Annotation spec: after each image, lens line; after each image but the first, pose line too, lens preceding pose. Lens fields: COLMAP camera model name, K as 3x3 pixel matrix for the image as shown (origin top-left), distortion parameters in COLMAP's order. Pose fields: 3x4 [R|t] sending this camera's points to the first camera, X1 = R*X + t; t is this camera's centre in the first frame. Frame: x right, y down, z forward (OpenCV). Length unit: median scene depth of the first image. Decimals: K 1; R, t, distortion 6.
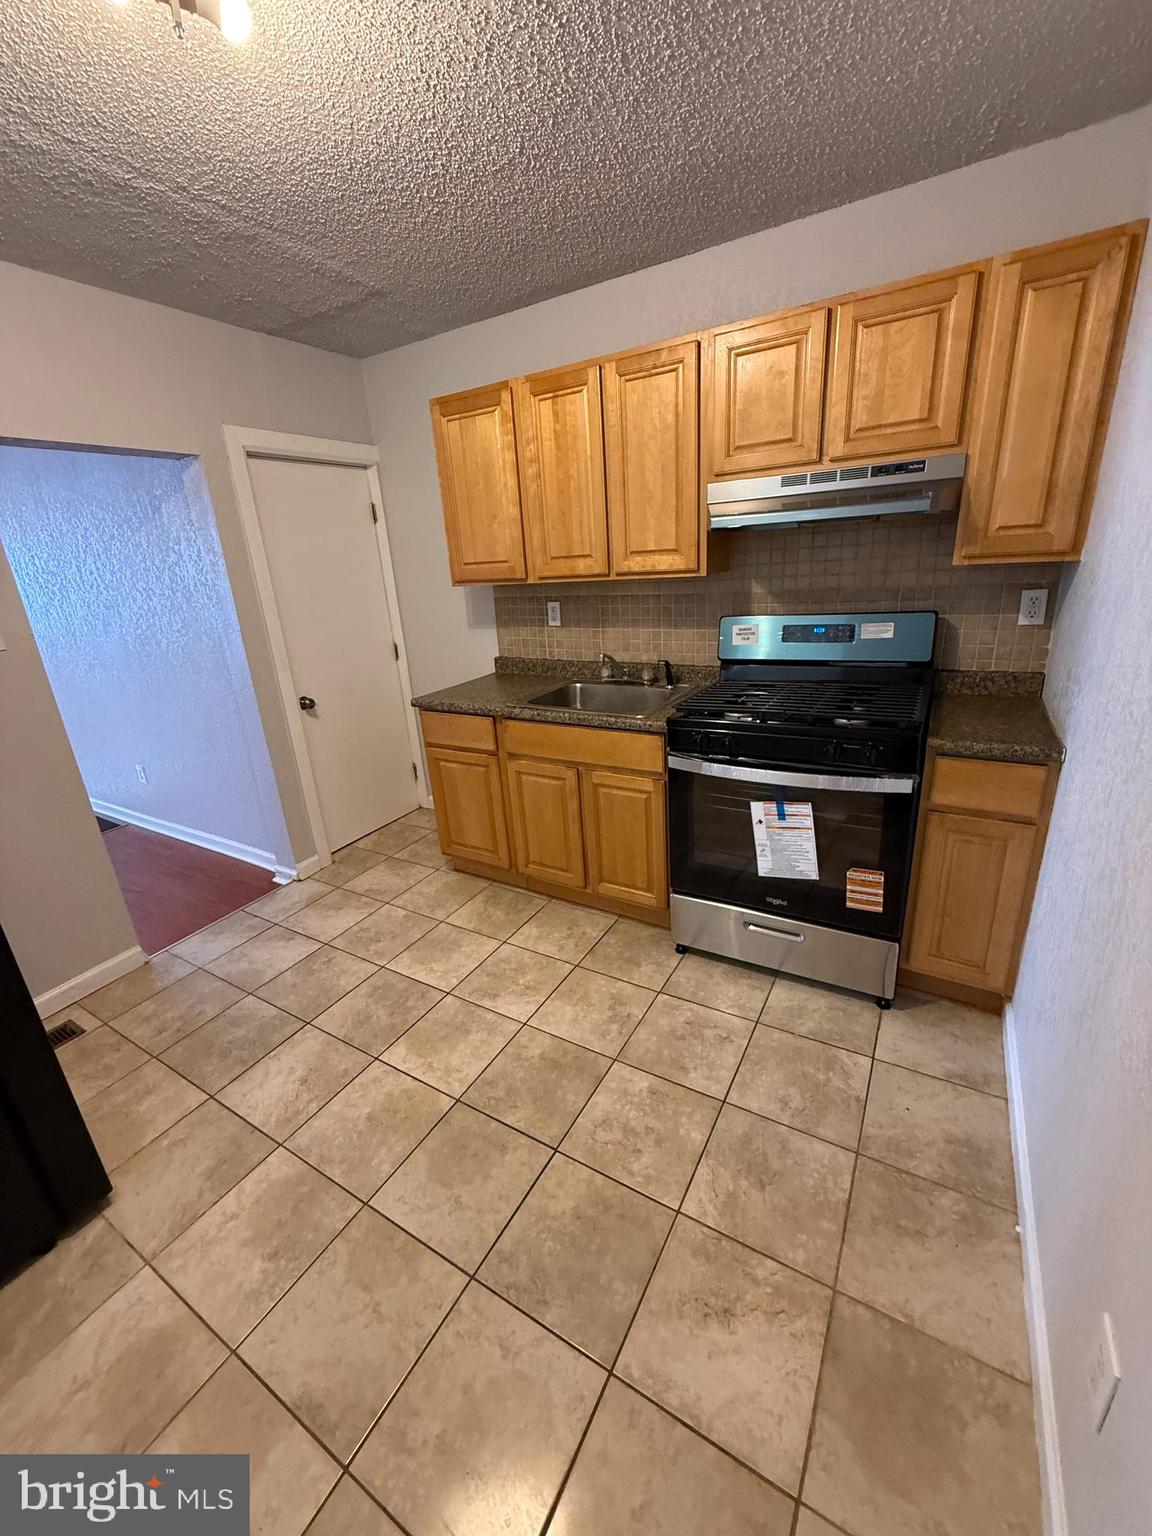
lens RADIAL K [[610.6, 0, 574.2], [0, 610.6, 764.7], [0, 0, 1]] dist [-0.003137, 0.000488]
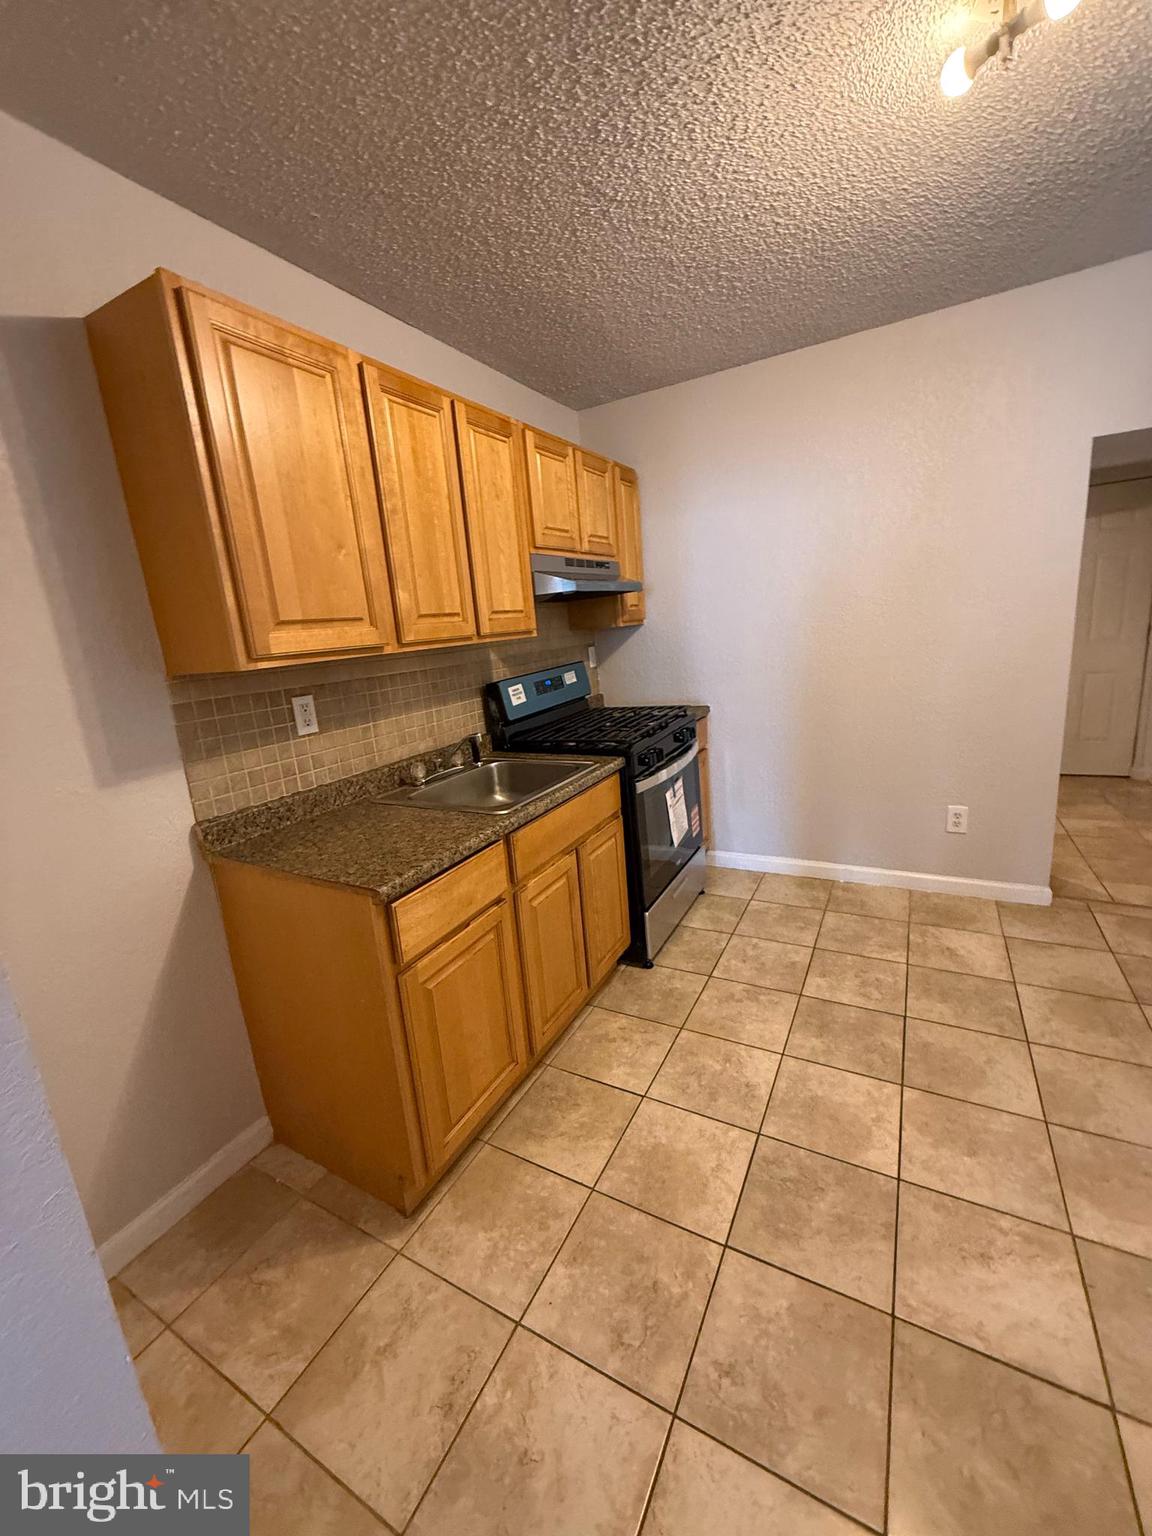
lens RADIAL K [[610.6, 0, 572.5], [0, 610.6, 765.5], [0, 0, 1]] dist [-0.003137, 0.000488]
pose [[-0.029622, -0.161523, 0.986424, -0.888304], [0.406764, 0.899501, 0.159504, -0.256622], [-0.913053, 0.405967, 0.039056, 1.014112]]
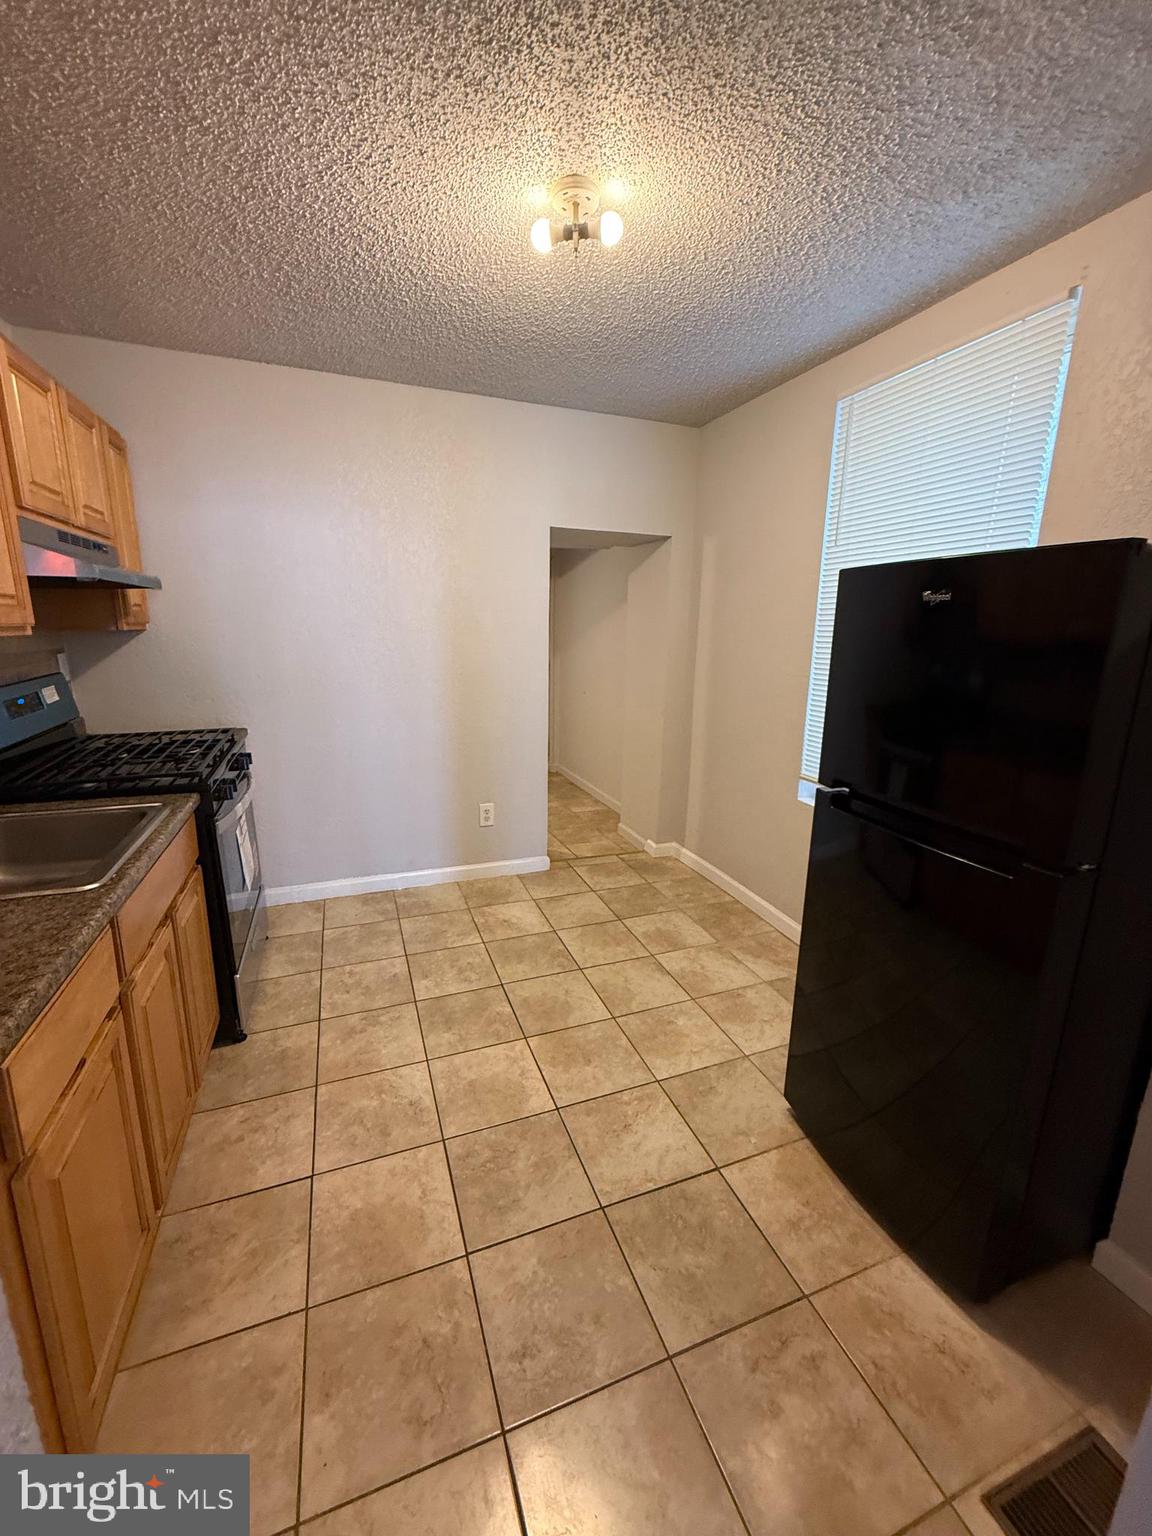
lens RADIAL K [[610.6, 0, 575.4], [0, 610.6, 765.9], [0, 0, 1]] dist [-0.003137, 0.000488]
pose [[-0.784536, -0.090401, 0.613458, -0.784639], [0.232776, 0.874026, 0.426490, -0.339481], [-0.574734, 0.477395, -0.664662, 1.213358]]
